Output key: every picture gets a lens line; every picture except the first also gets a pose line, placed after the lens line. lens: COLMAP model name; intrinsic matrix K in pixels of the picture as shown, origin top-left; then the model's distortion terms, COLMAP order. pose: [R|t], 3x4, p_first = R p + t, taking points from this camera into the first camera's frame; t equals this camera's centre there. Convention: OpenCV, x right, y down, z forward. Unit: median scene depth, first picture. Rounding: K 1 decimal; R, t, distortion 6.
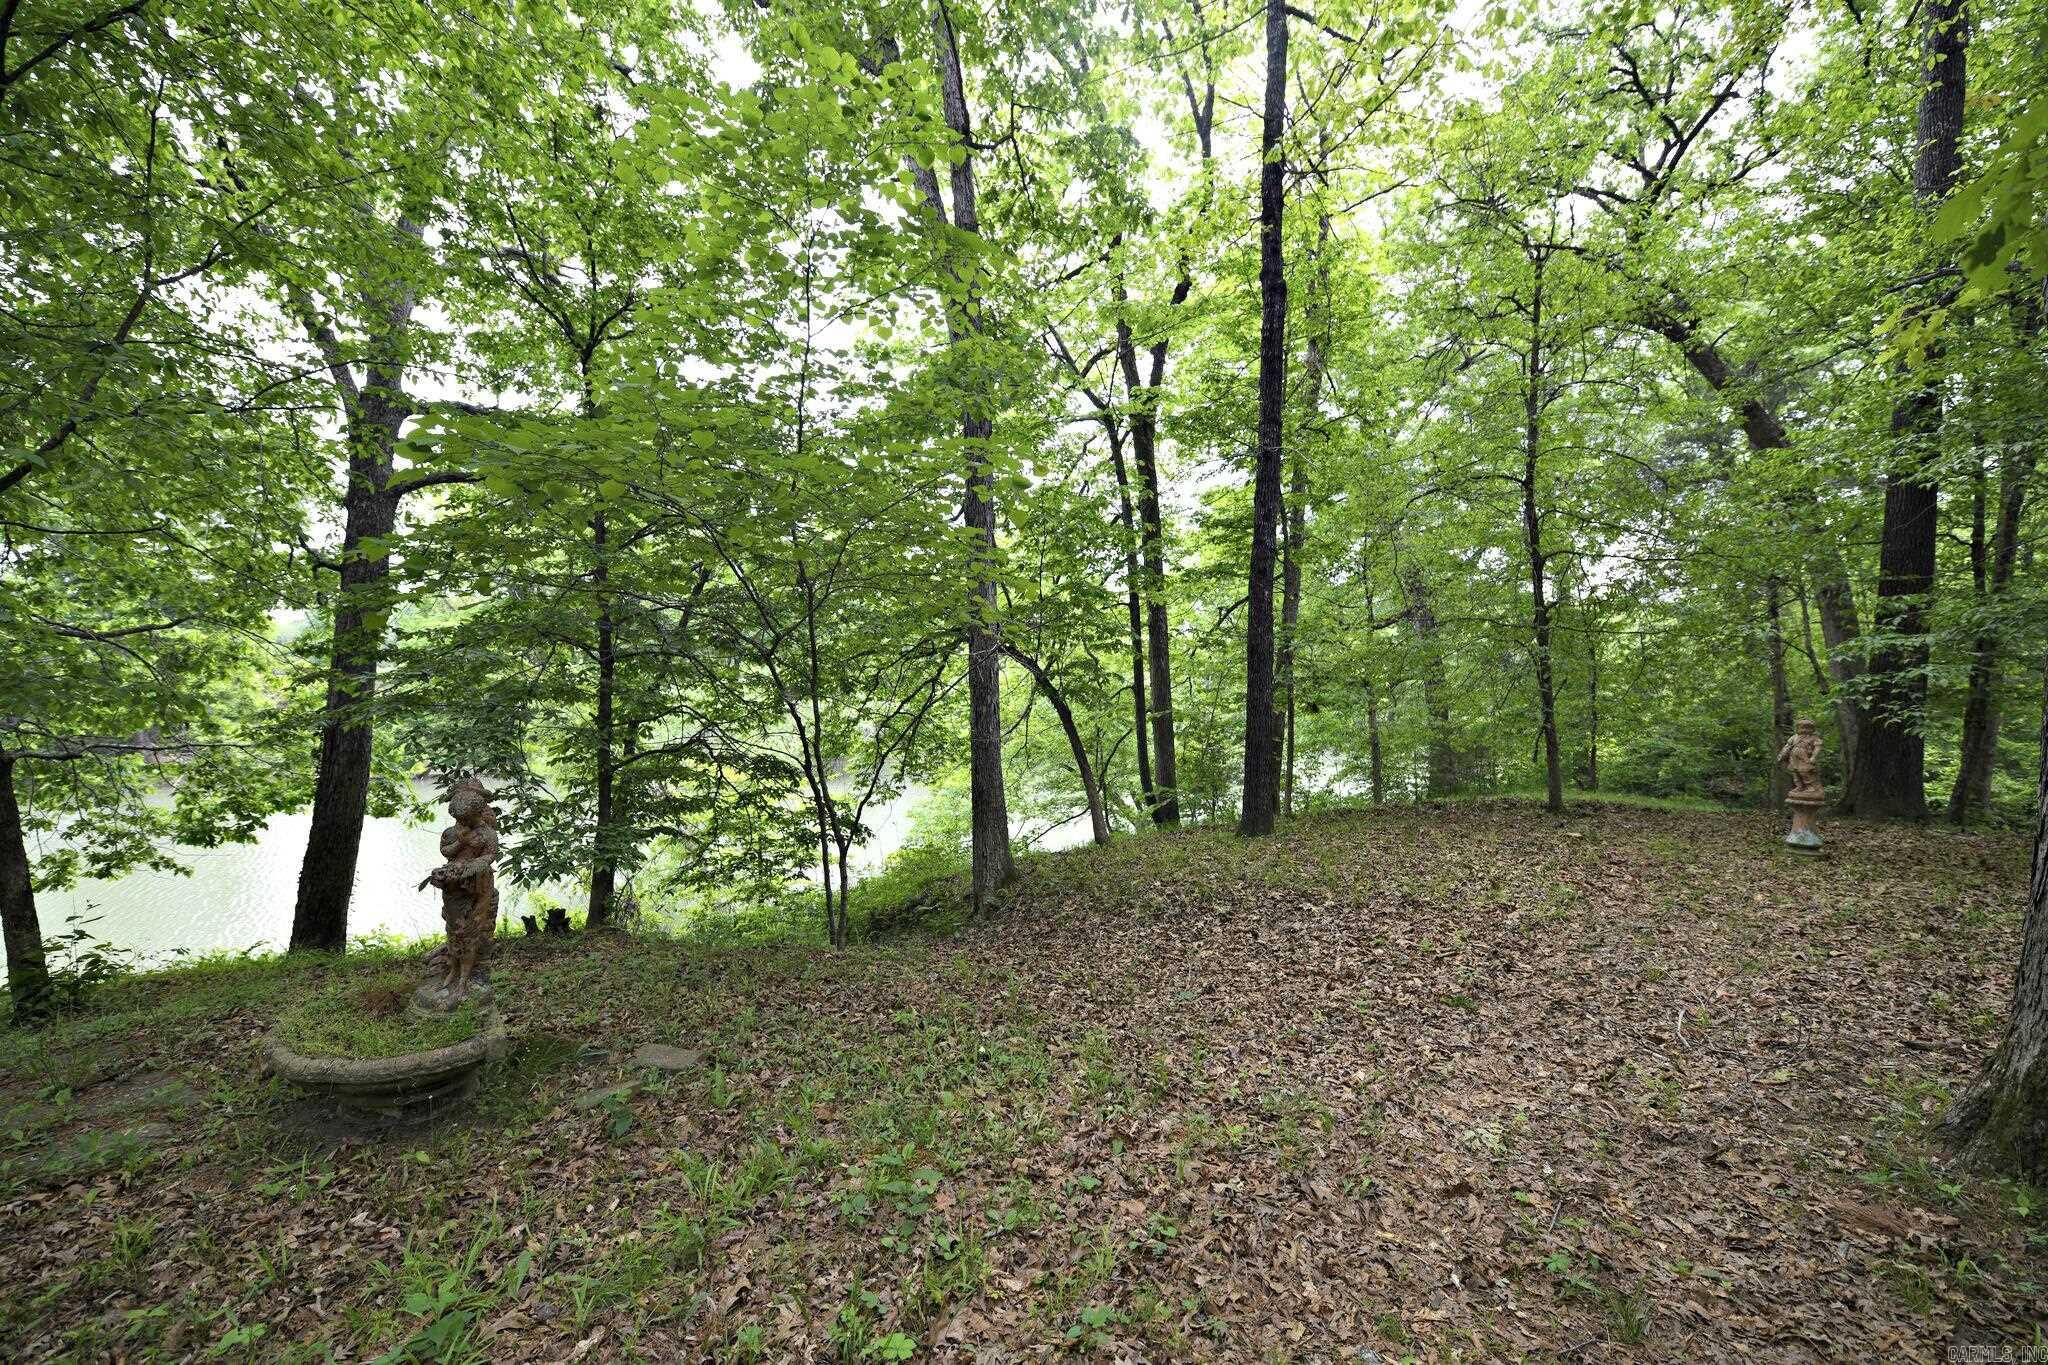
lens RADIAL K [[821.9, 0, 1033.0], [0, 821.9, 683.7], [0, 0, 1]] dist [-0.011896, -0.001299]
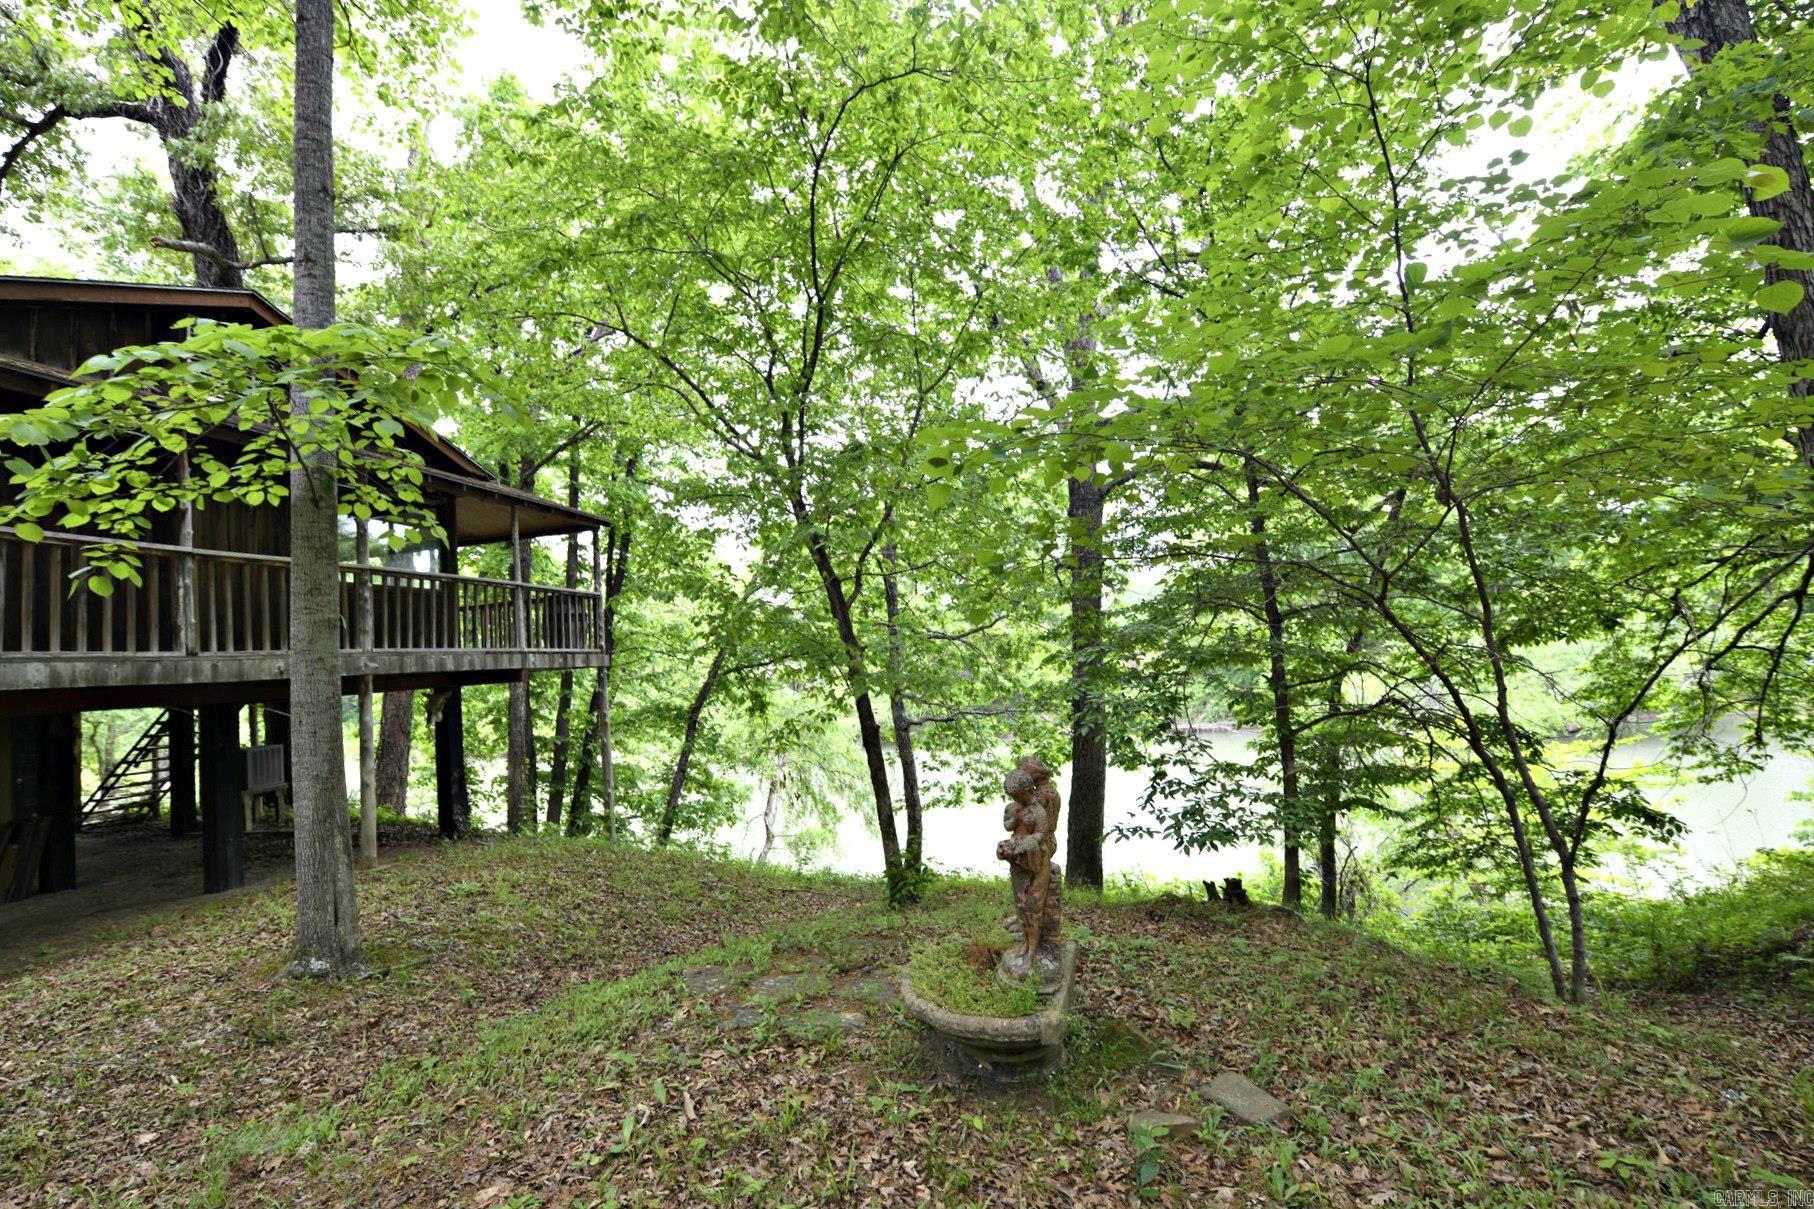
lens RADIAL K [[827.6, 0, 909.9], [0, 827.6, 598.9], [0, 0, 1]] dist [-0.018251, -0.002253]
pose [[0.537007, -0.118205, -0.835255, 0.050761], [0.082060, 0.992758, -0.087736, -0.001355], [0.839577, -0.021426, 0.542818, 0.109354]]
